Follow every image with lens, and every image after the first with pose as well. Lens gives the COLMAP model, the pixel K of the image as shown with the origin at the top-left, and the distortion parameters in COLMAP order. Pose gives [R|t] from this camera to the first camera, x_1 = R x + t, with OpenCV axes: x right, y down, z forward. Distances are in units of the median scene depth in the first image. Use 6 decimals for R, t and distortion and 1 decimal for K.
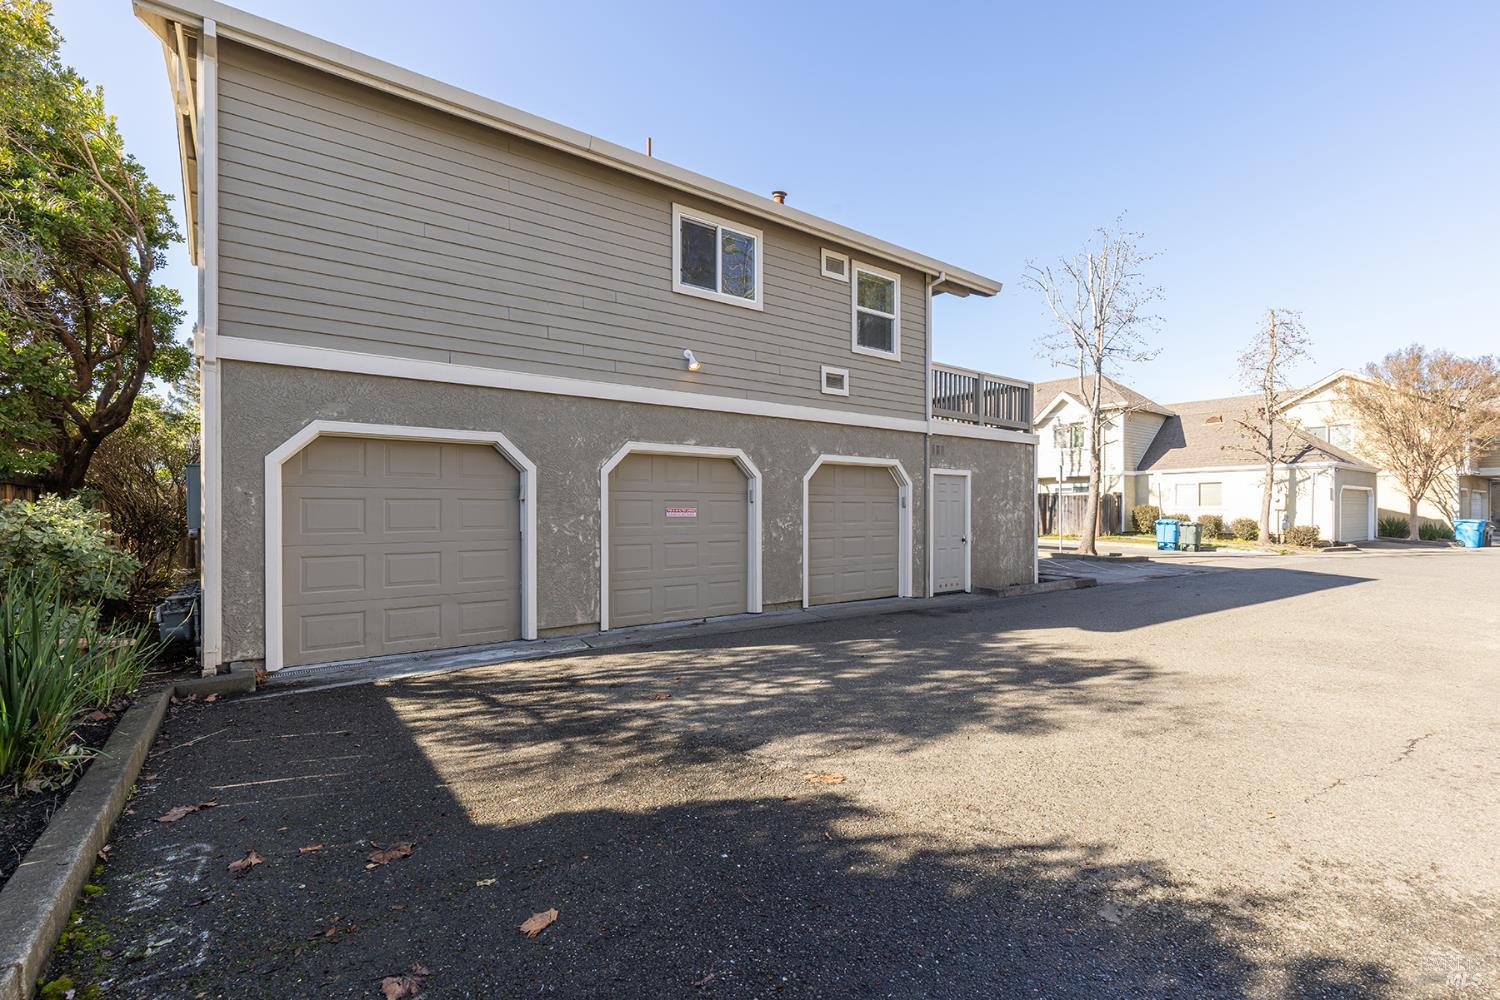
lens RADIAL K [[677.3, 0, 757.9], [0, 677.3, 506.9], [0, 0, 1]] dist [0.000791, -0.000740]
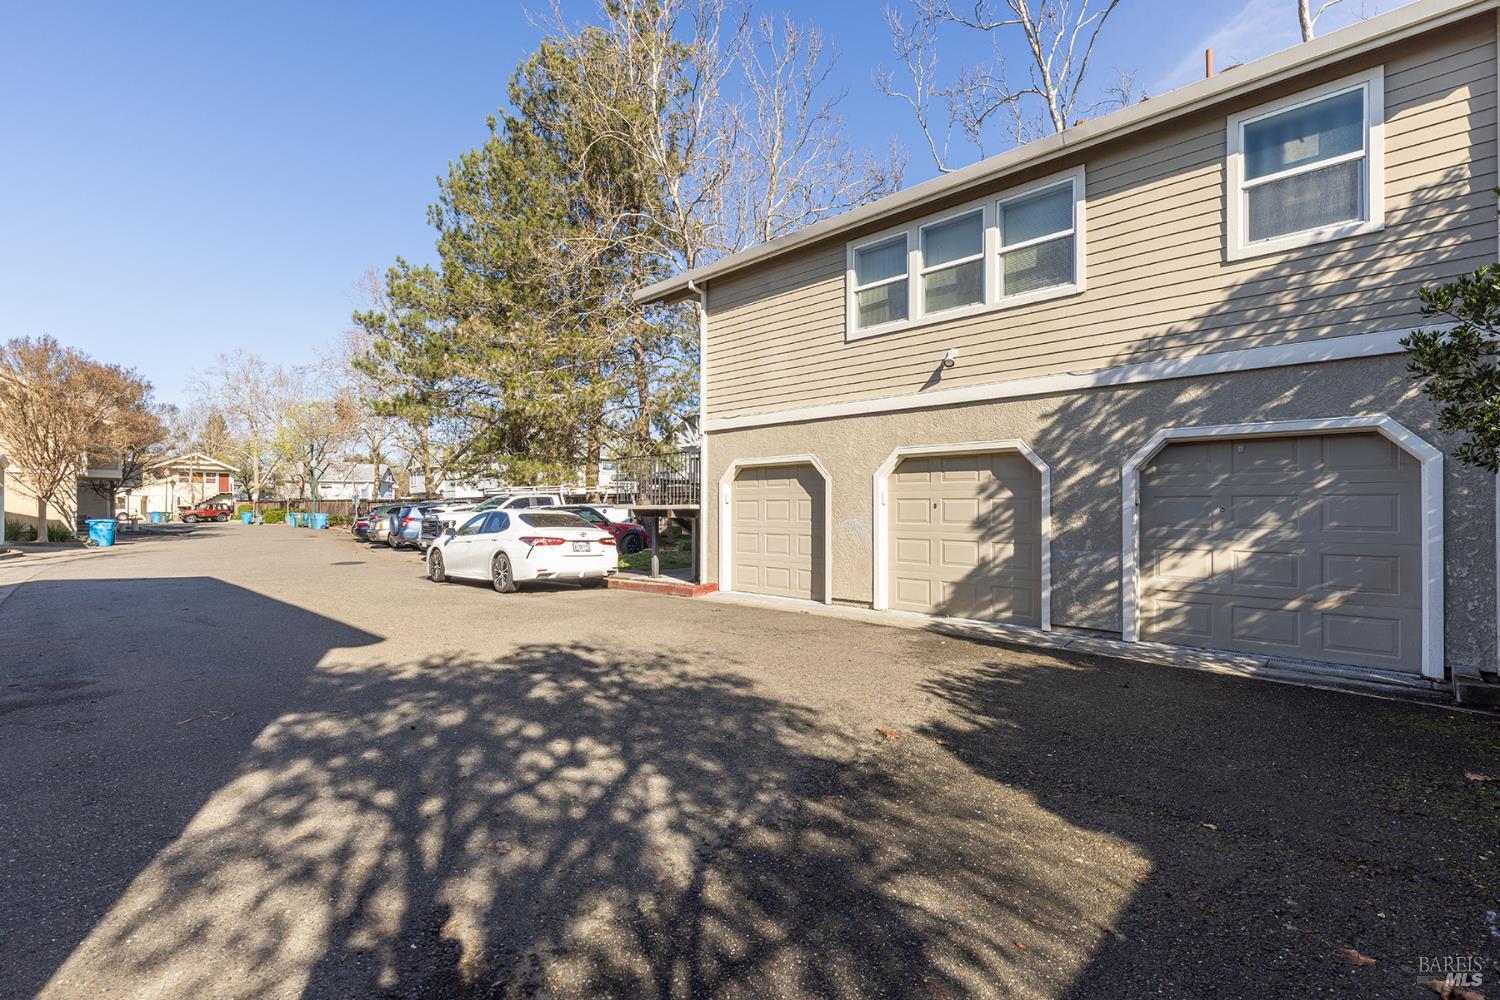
lens RADIAL K [[677.3, 0, 759.1], [0, 677.3, 504.0], [0, 0, 1]] dist [0.000791, -0.000740]
pose [[-0.165741, 0.006211, 0.986150, -0.796374], [-0.000439, 0.999980, -0.006372, 0.006995], [-0.986169, -0.001489, -0.165735, 1.097087]]
